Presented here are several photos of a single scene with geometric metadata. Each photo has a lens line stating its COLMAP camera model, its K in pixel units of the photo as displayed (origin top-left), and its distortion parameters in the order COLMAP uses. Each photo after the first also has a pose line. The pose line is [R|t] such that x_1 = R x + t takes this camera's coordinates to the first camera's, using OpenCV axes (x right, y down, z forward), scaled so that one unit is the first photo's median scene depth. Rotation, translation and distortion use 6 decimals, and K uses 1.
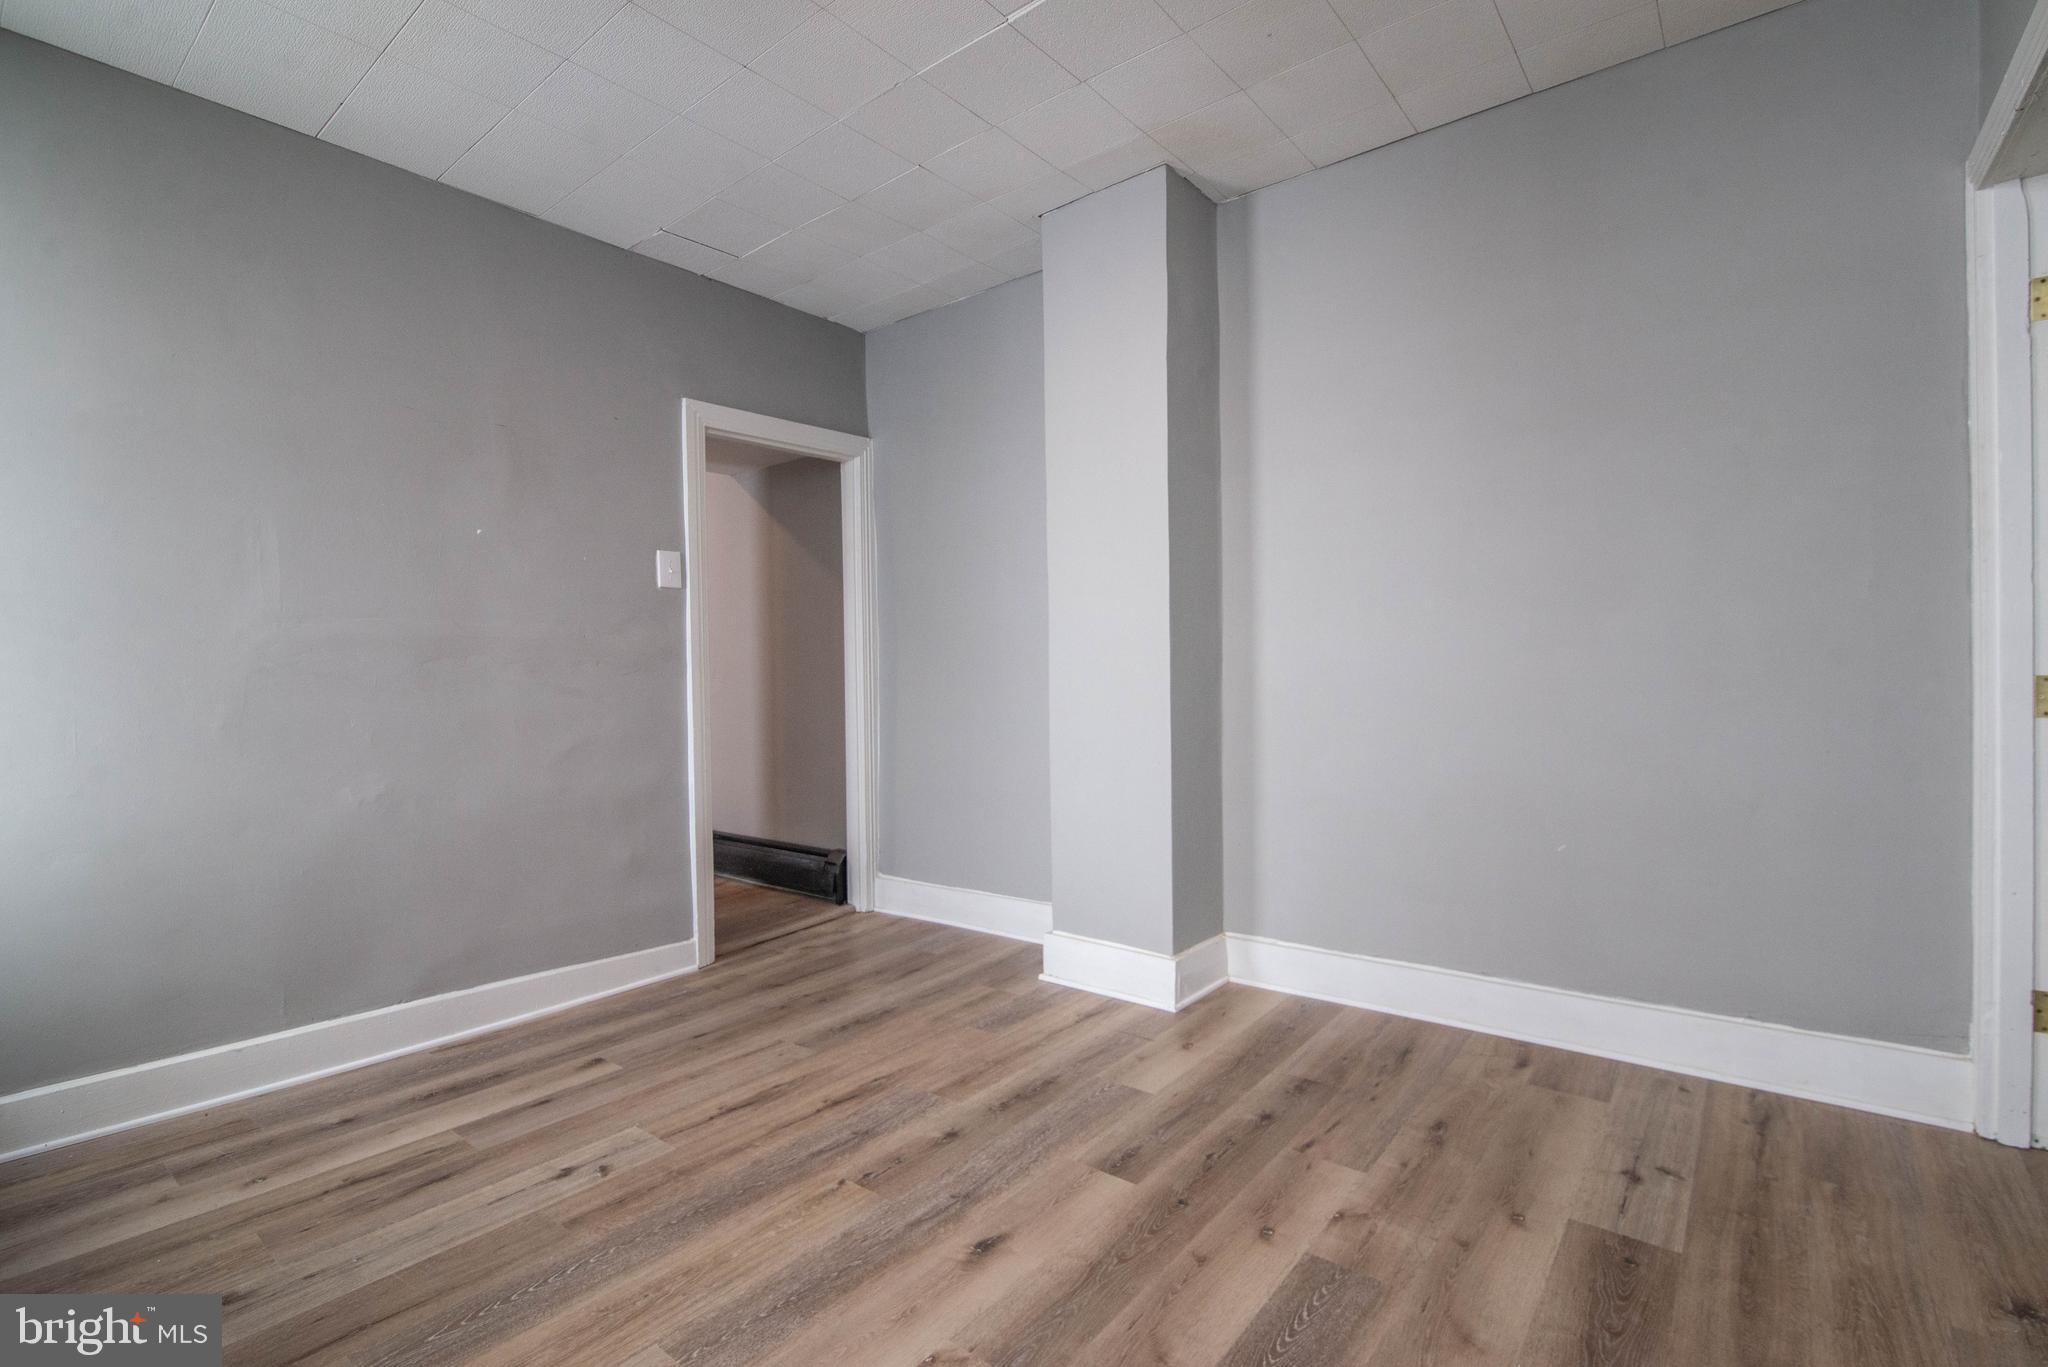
lens RADIAL K [[941.7, 0, 1033.3], [0, 941.7, 696.1], [0, 0, 1]] dist [-0.018359, 0.001051]
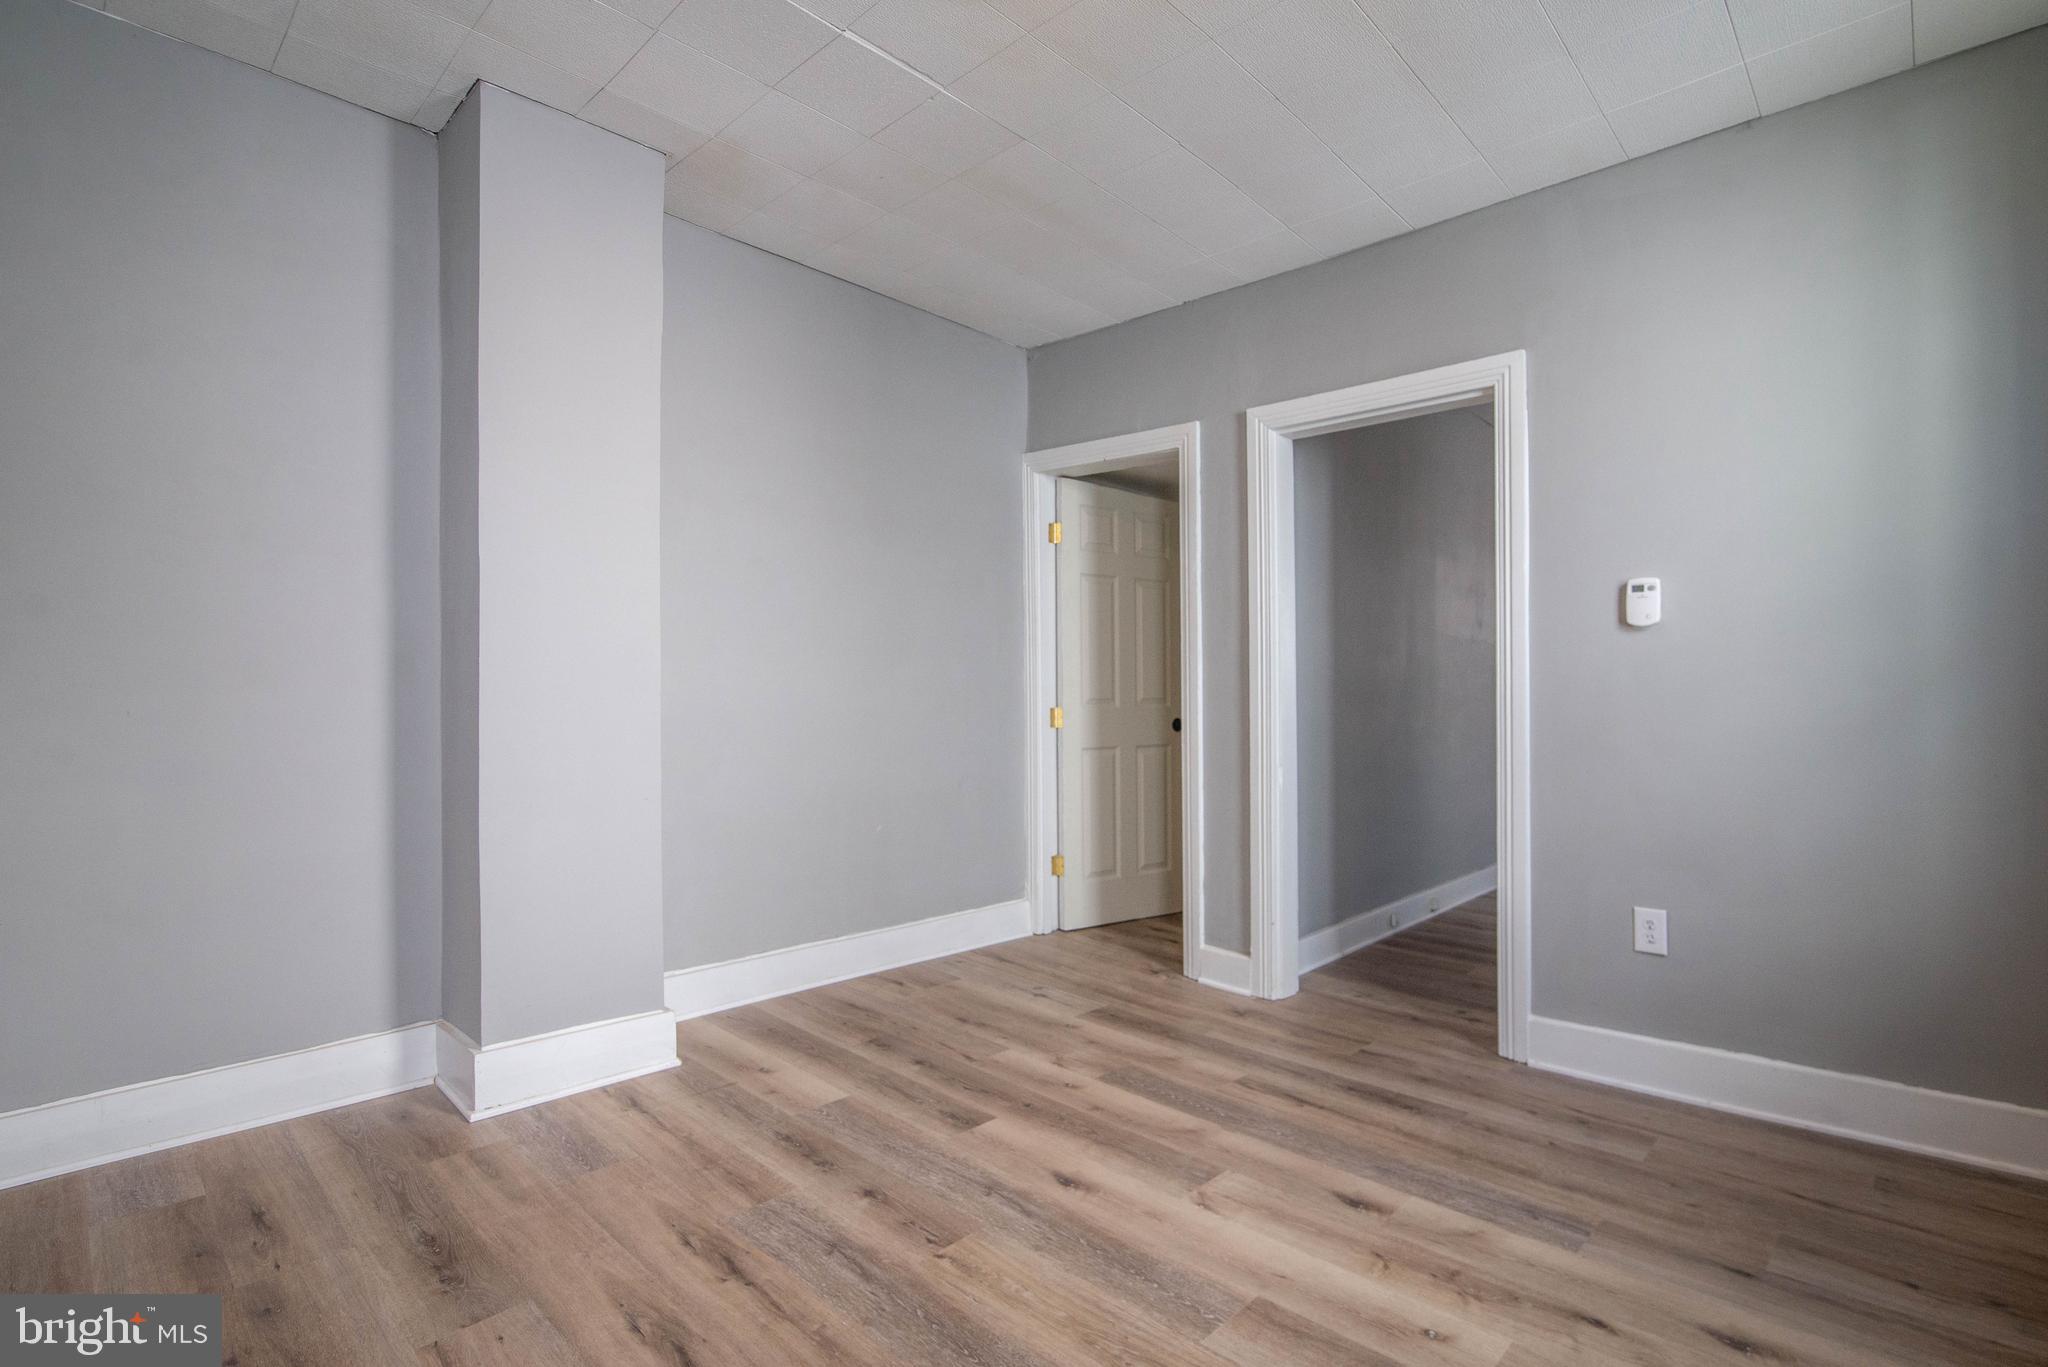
lens RADIAL K [[941.7, 0, 1033.3], [0, 941.7, 696.1], [0, 0, 1]] dist [-0.018359, 0.001051]
pose [[0.105812, 0.021178, 0.994161, -0.976776], [0.018393, 0.999560, -0.023251, -0.007215], [-0.994216, 0.020746, 0.105376, 0.697039]]
